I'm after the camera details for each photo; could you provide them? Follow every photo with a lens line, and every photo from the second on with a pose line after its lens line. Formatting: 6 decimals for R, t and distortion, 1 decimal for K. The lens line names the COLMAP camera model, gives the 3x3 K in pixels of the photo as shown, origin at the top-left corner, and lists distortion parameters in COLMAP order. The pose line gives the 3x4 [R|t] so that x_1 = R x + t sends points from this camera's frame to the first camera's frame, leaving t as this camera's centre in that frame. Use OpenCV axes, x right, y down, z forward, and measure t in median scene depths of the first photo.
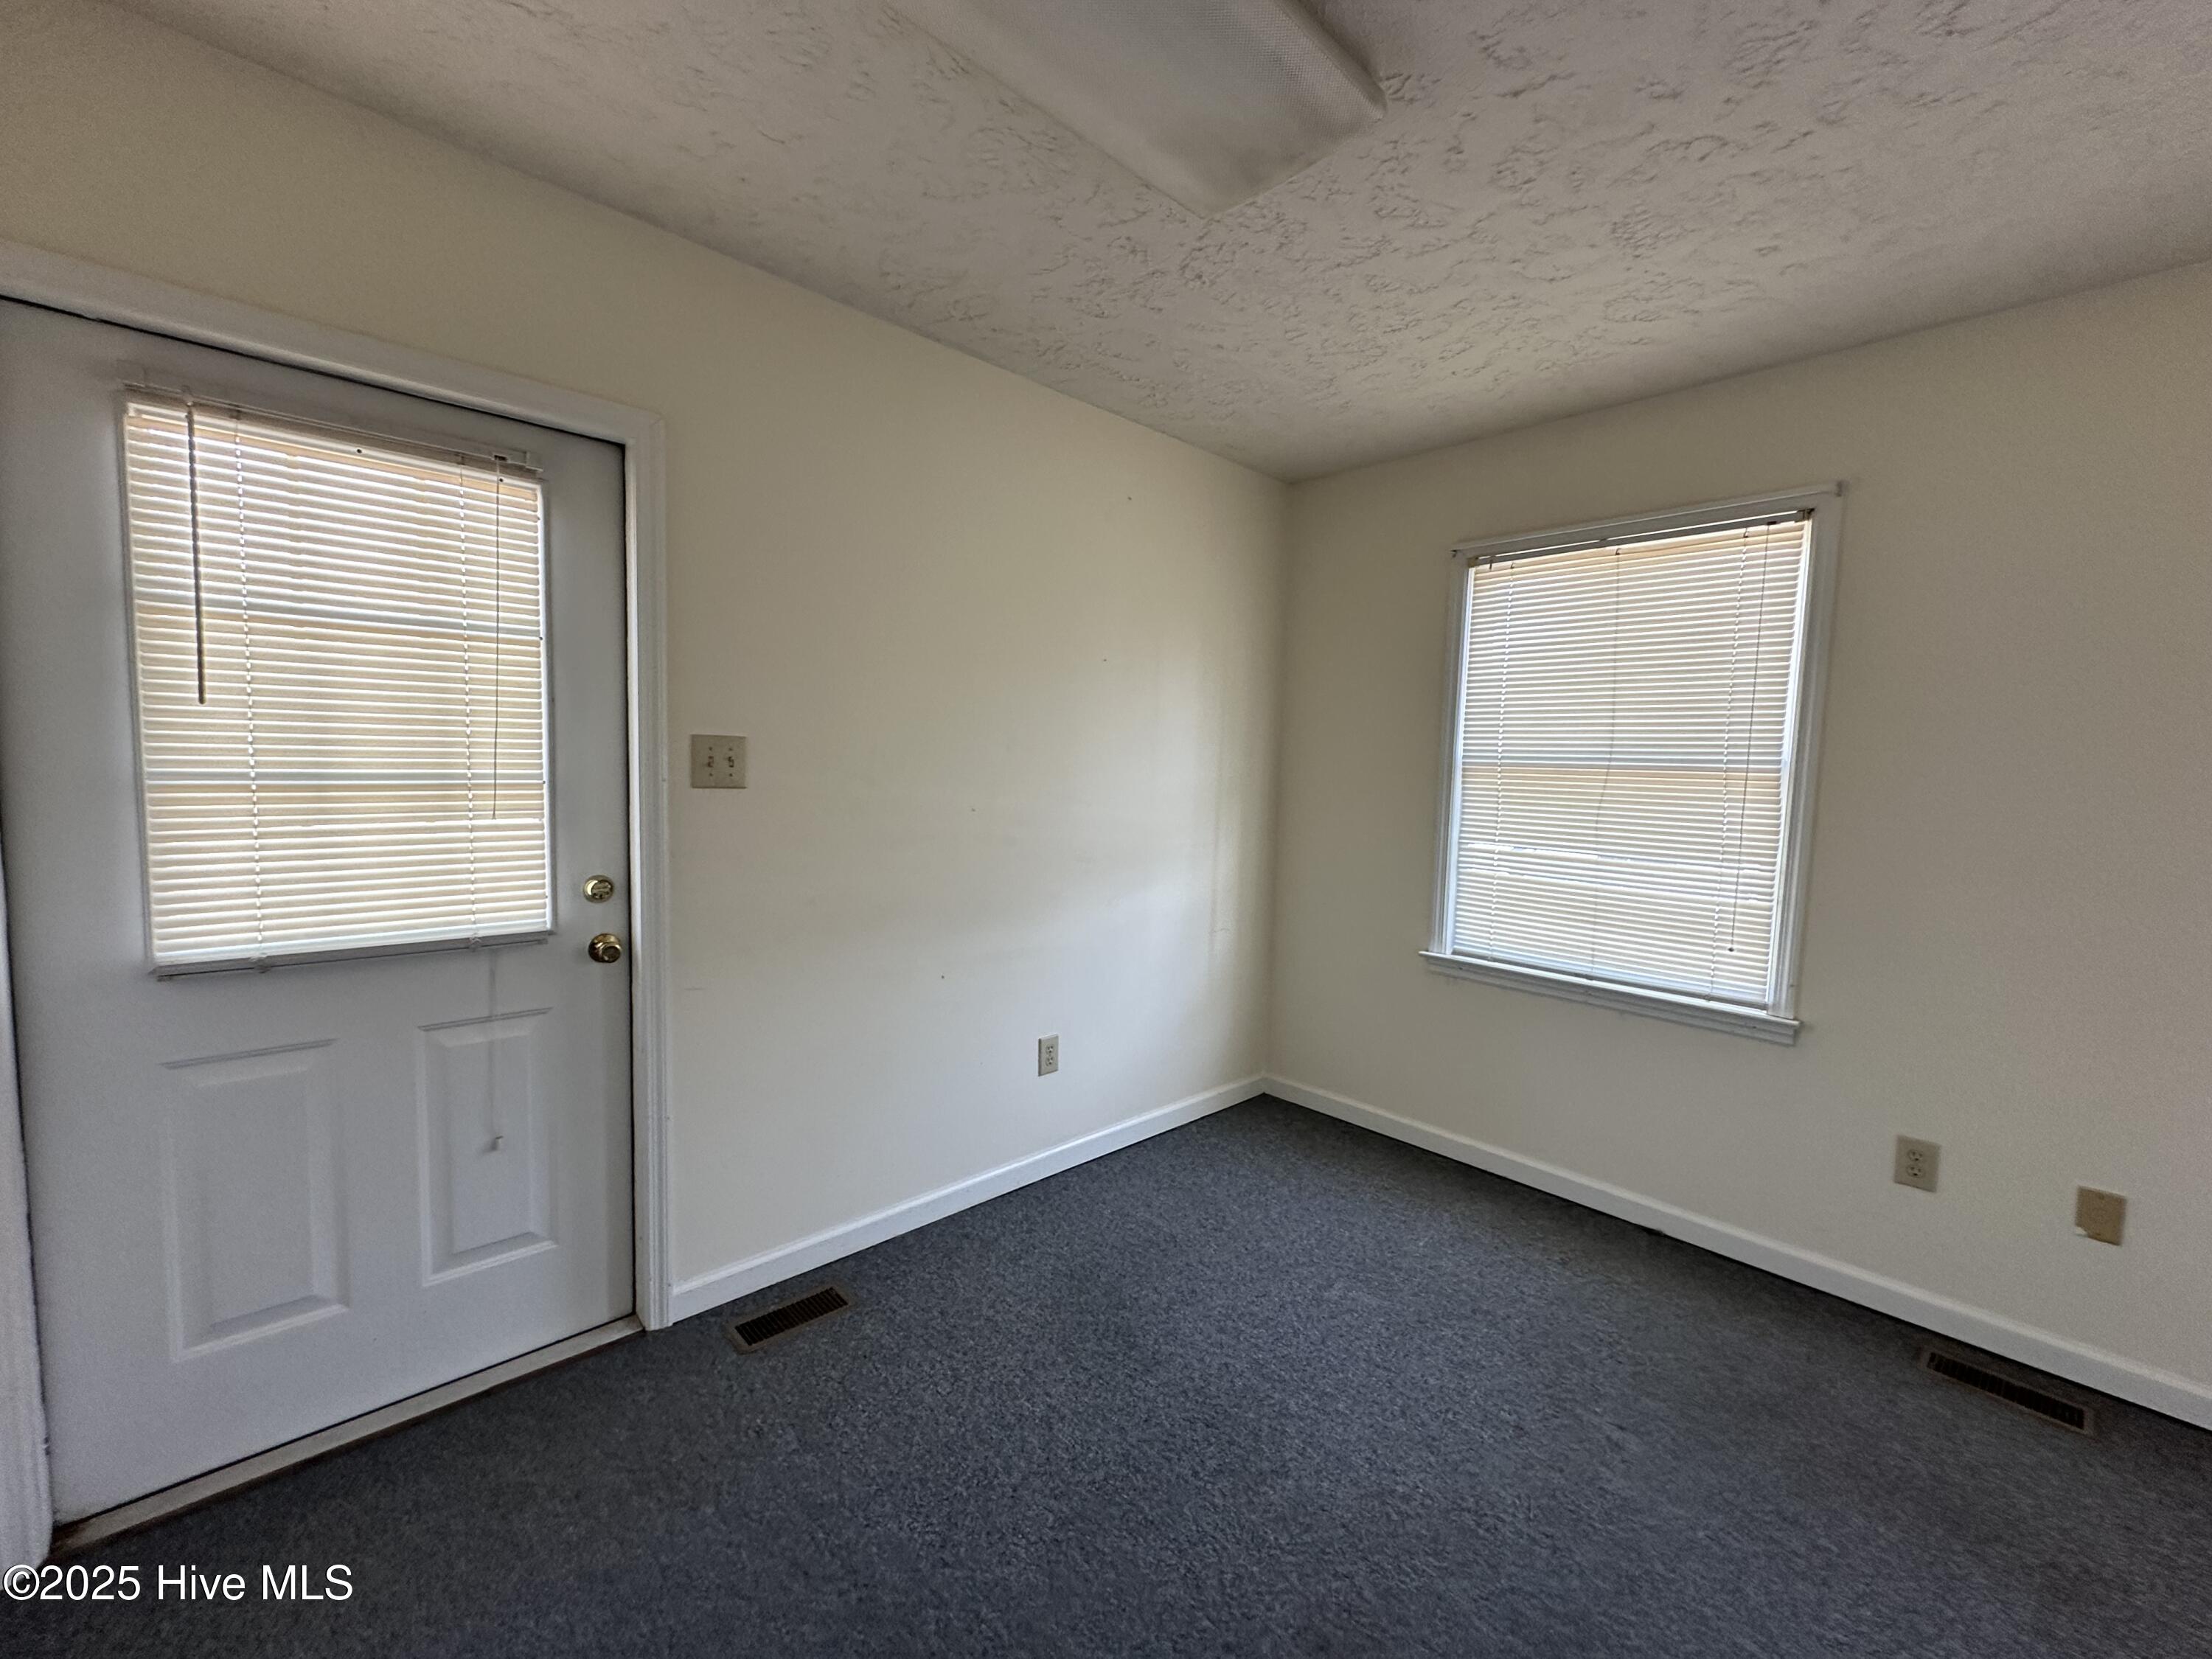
lens RADIAL K [[883.9, 0, 1106.0], [0, 883.9, 829.5], [0, 0, 1]] dist [-0.000305, -0.000243]
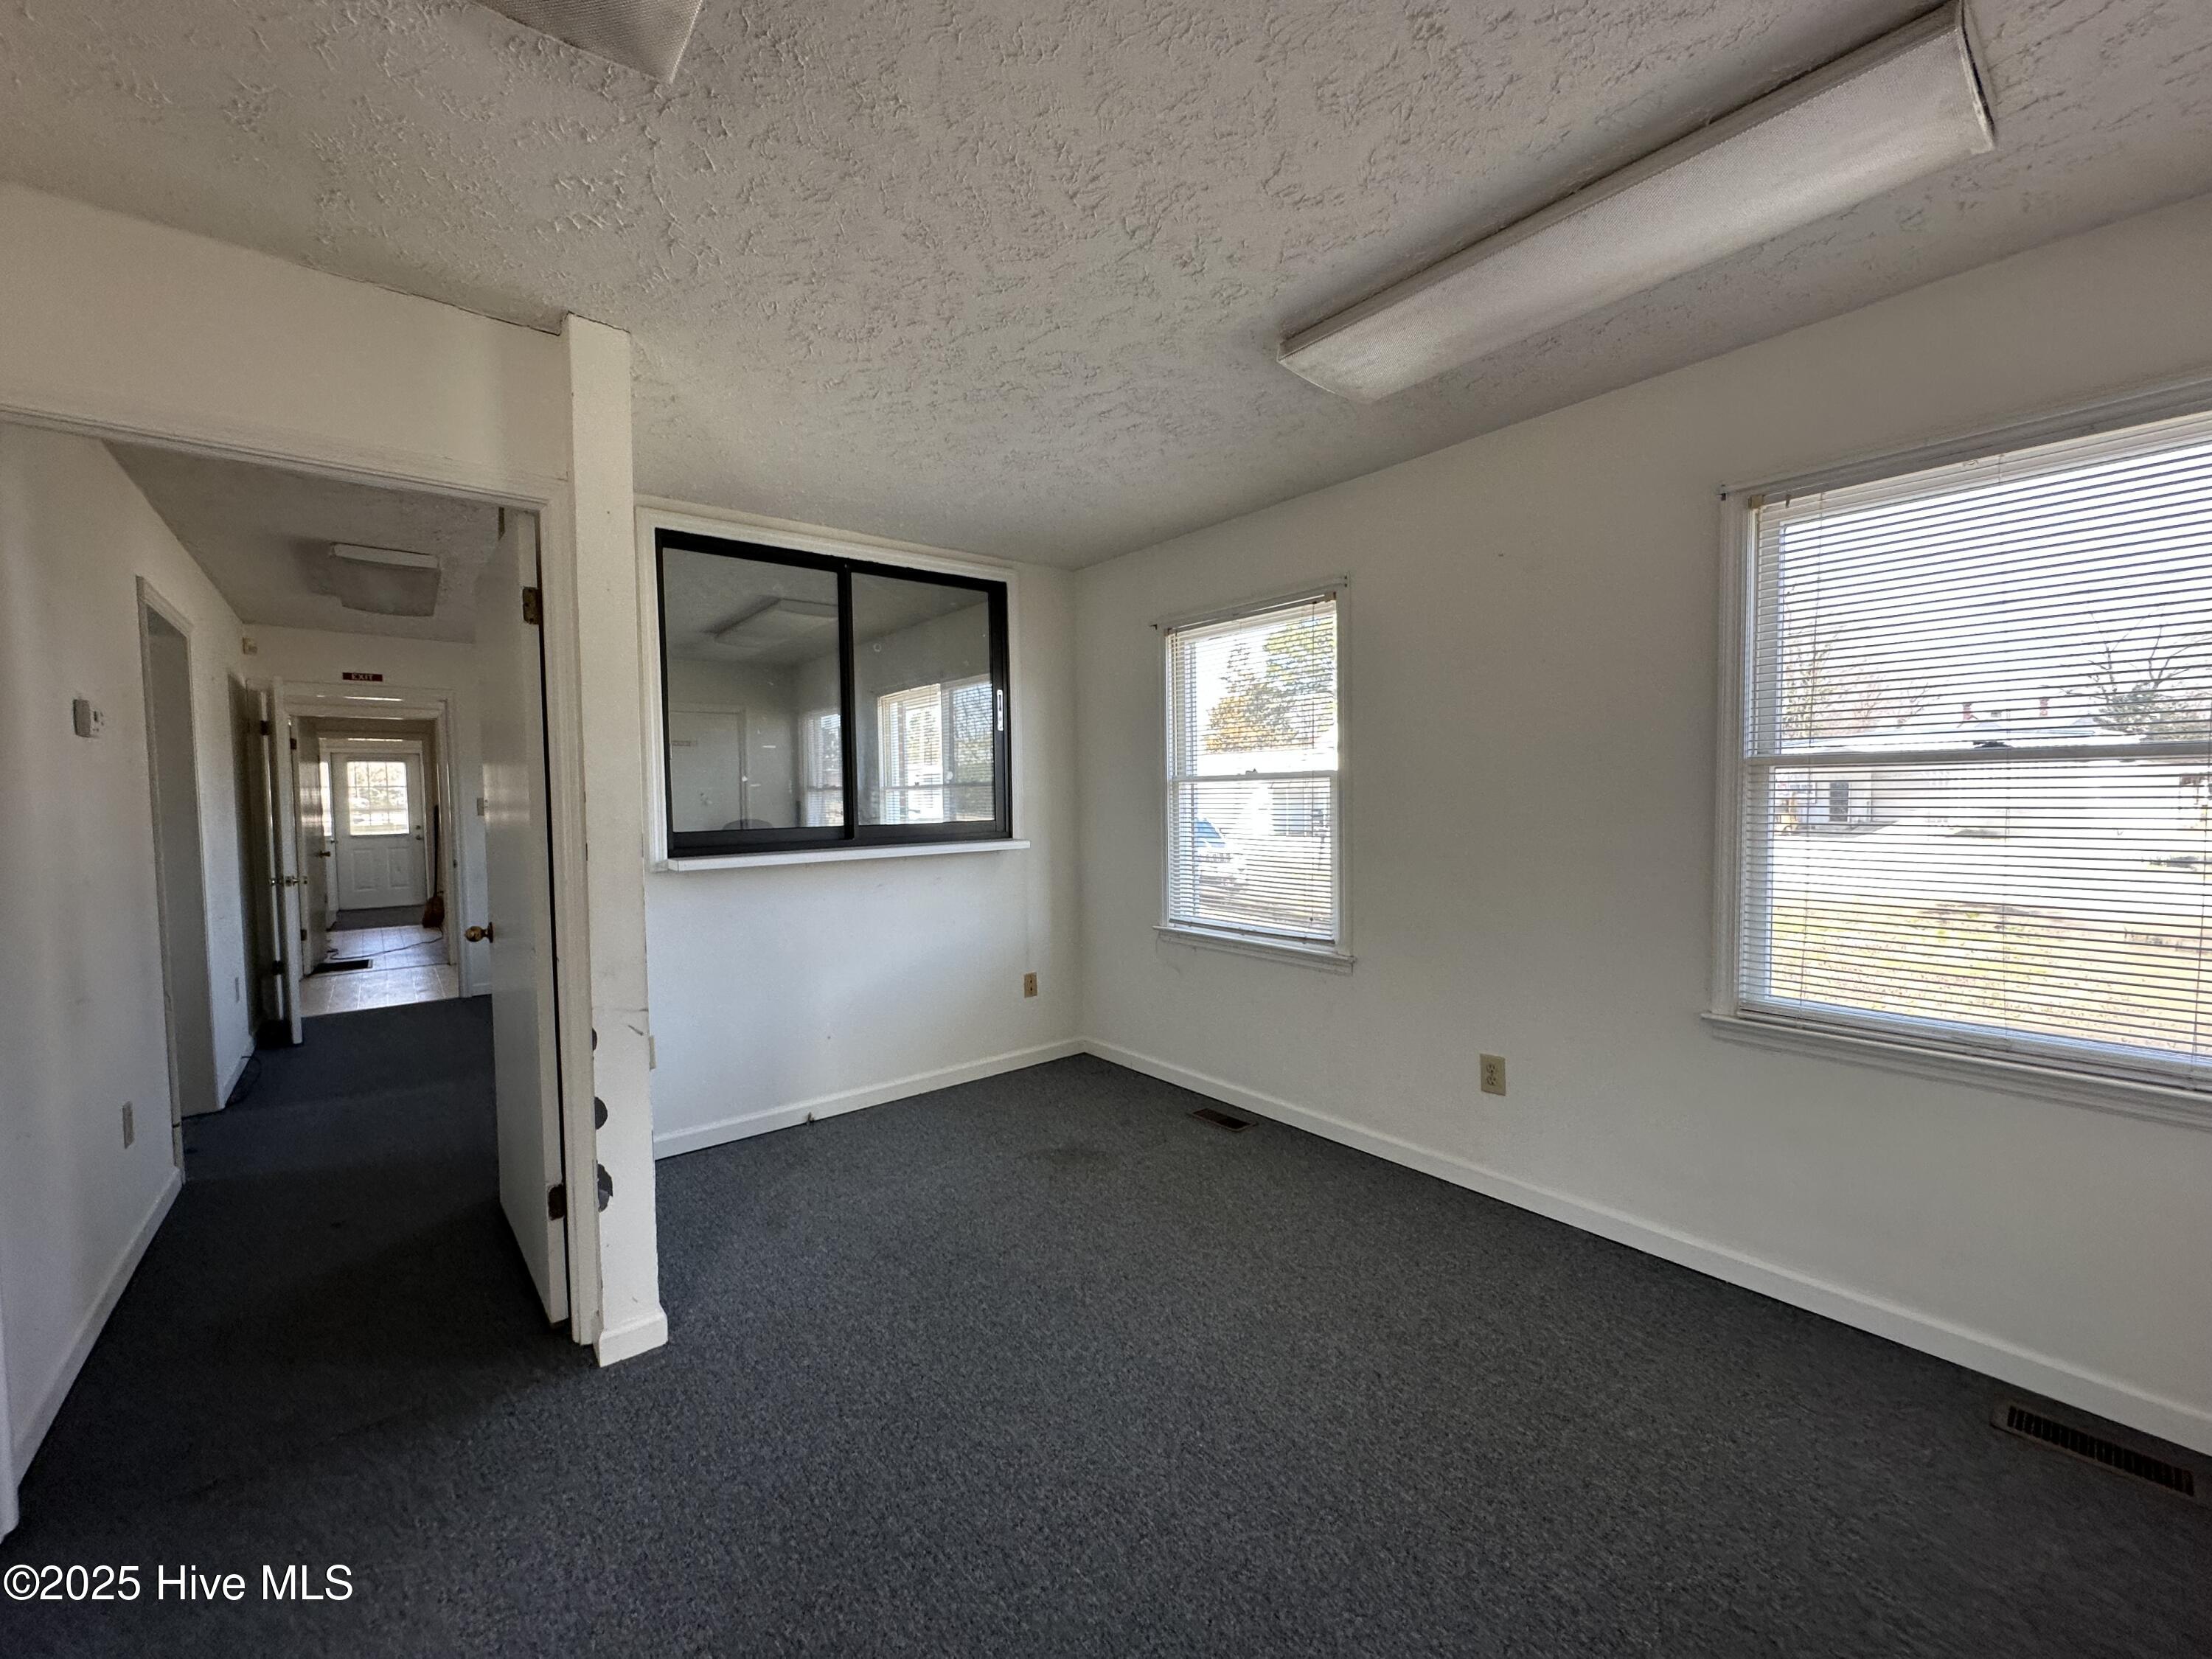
lens RADIAL K [[883.9, 0, 1106.0], [0, 883.9, 829.5], [0, 0, 1]] dist [-0.000305, -0.000243]
pose [[0.996918, -0.036363, -0.069517, 0.474401], [0.033480, 0.998549, -0.042184, 0.061948], [0.070950, 0.039727, 0.996688, -0.396905]]
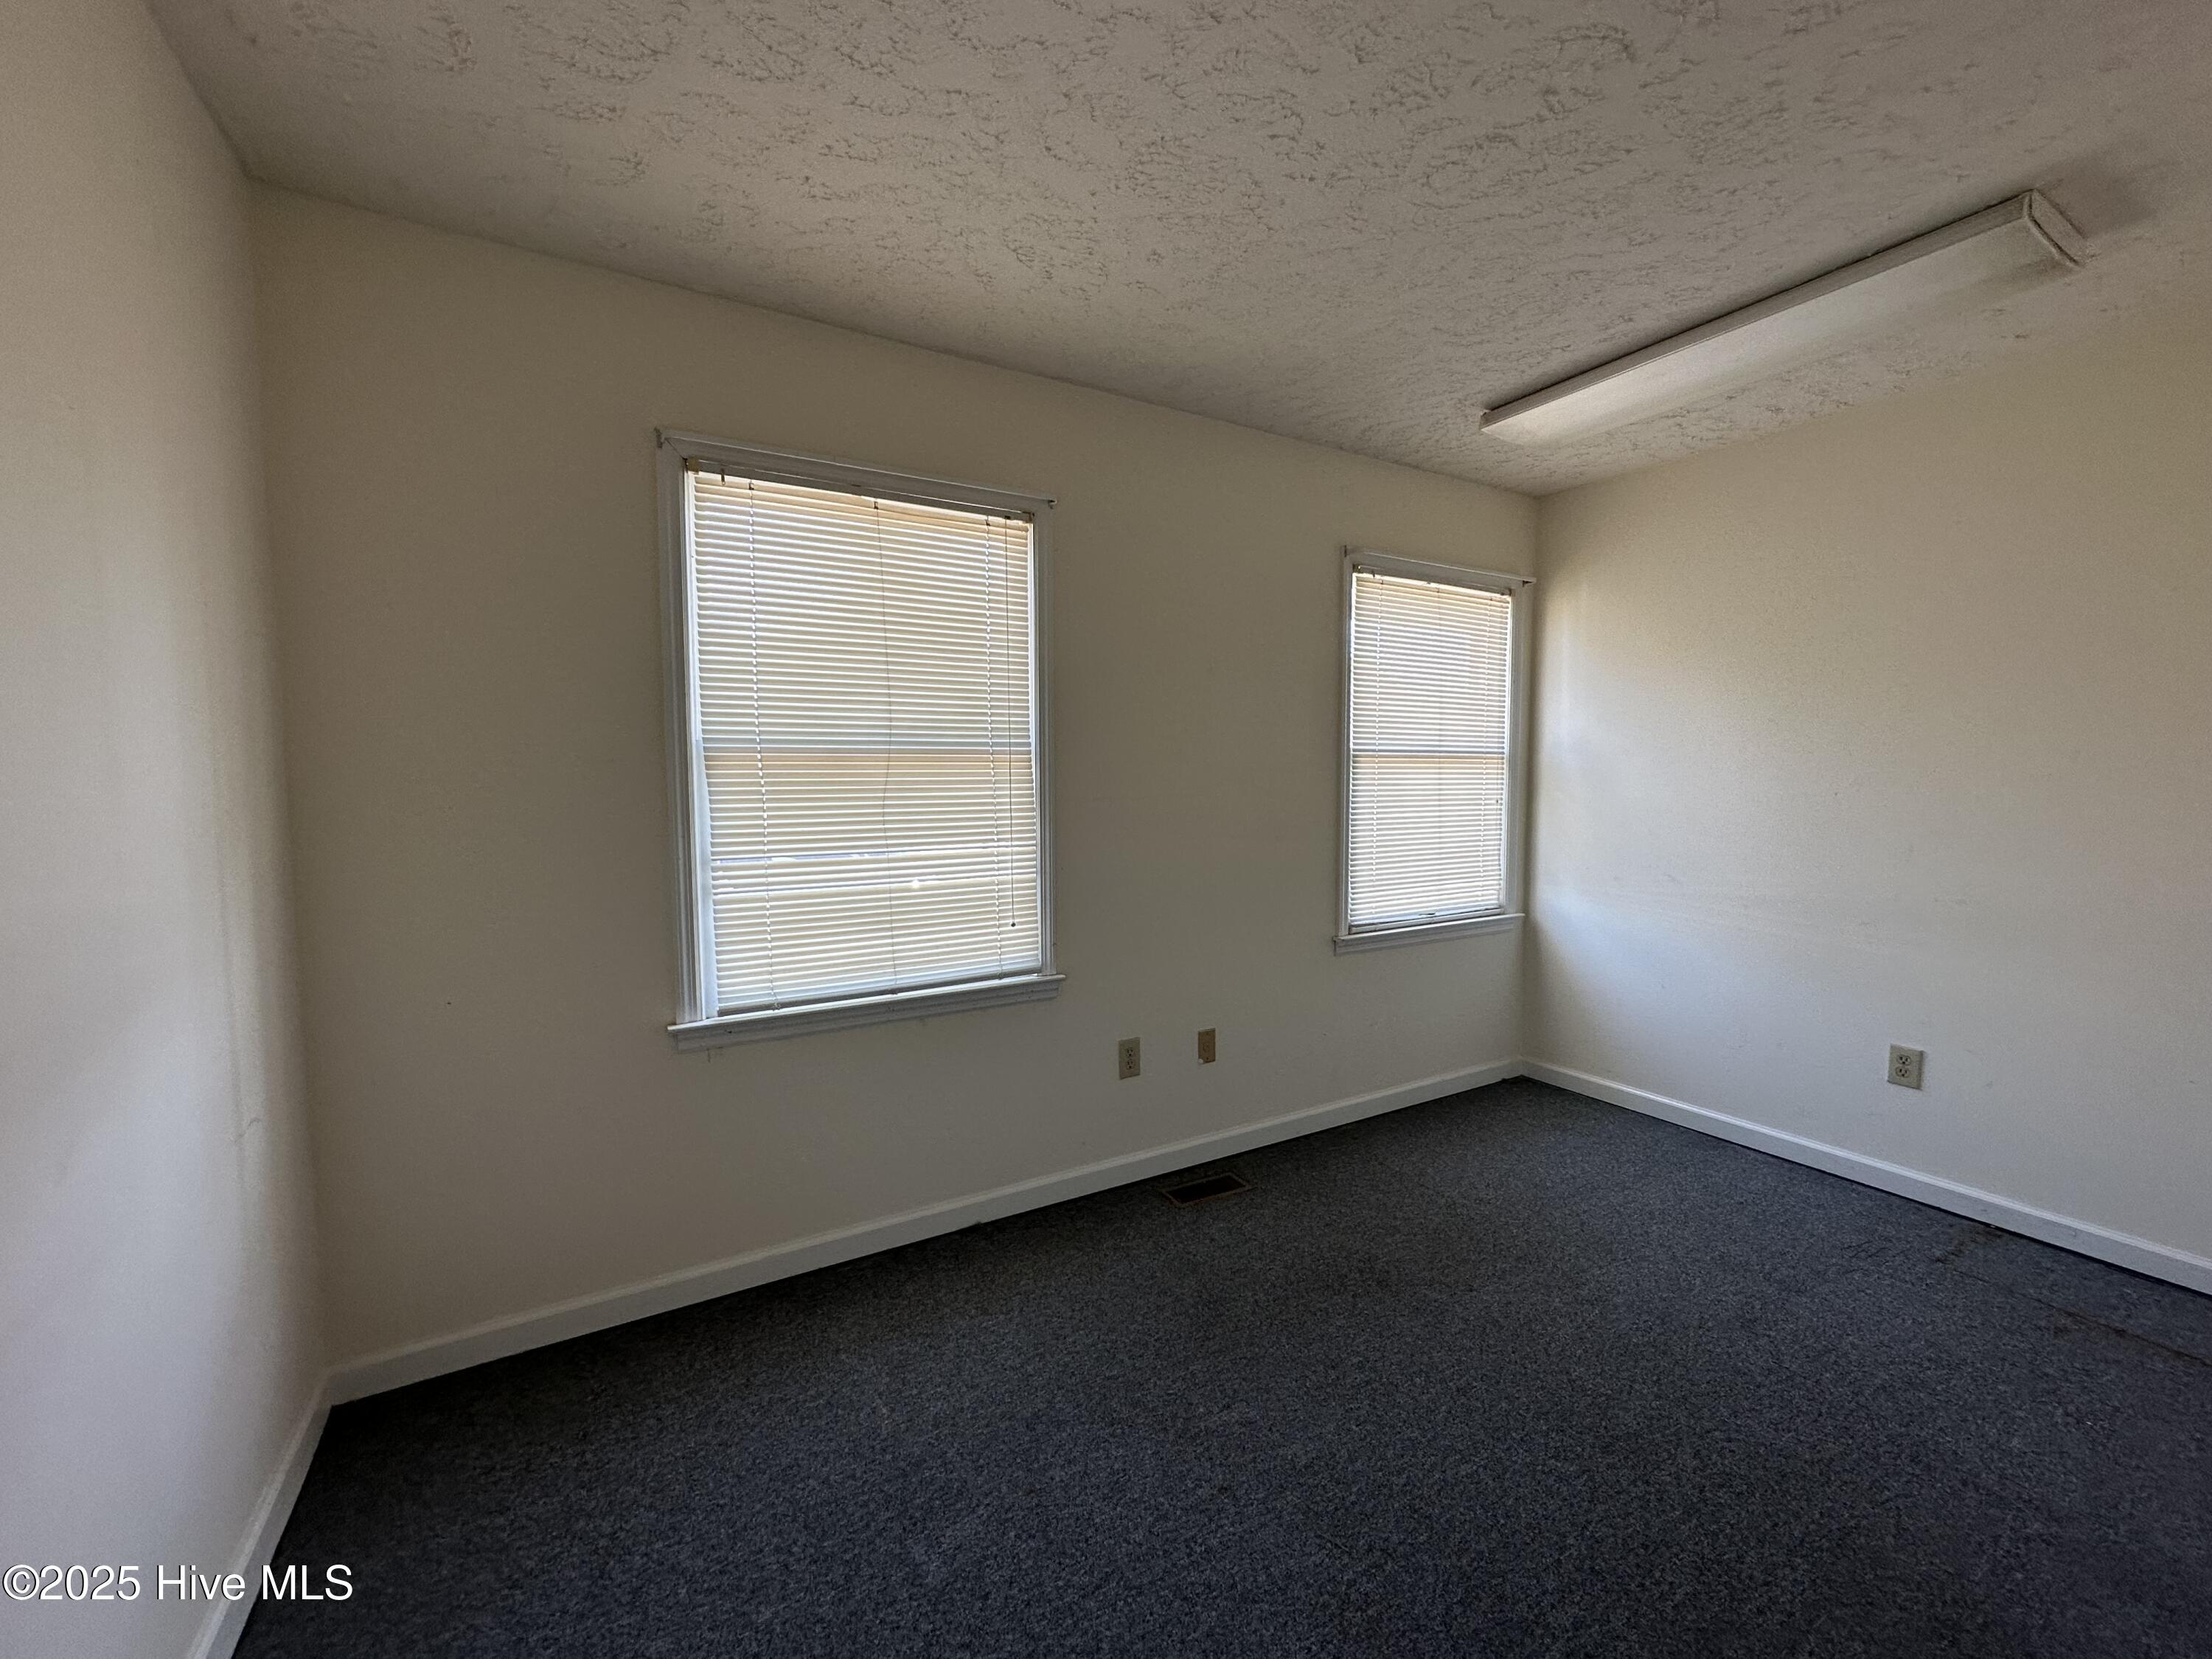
lens RADIAL K [[883.9, 0, 1106.0], [0, 883.9, 829.5], [0, 0, 1]] dist [-0.000305, -0.000243]
pose [[0.224558, -0.095001, 0.969819, -0.262386], [0.085086, 0.993347, 0.077605, -0.046130], [-0.970739, 0.065091, 0.231148, 0.630611]]
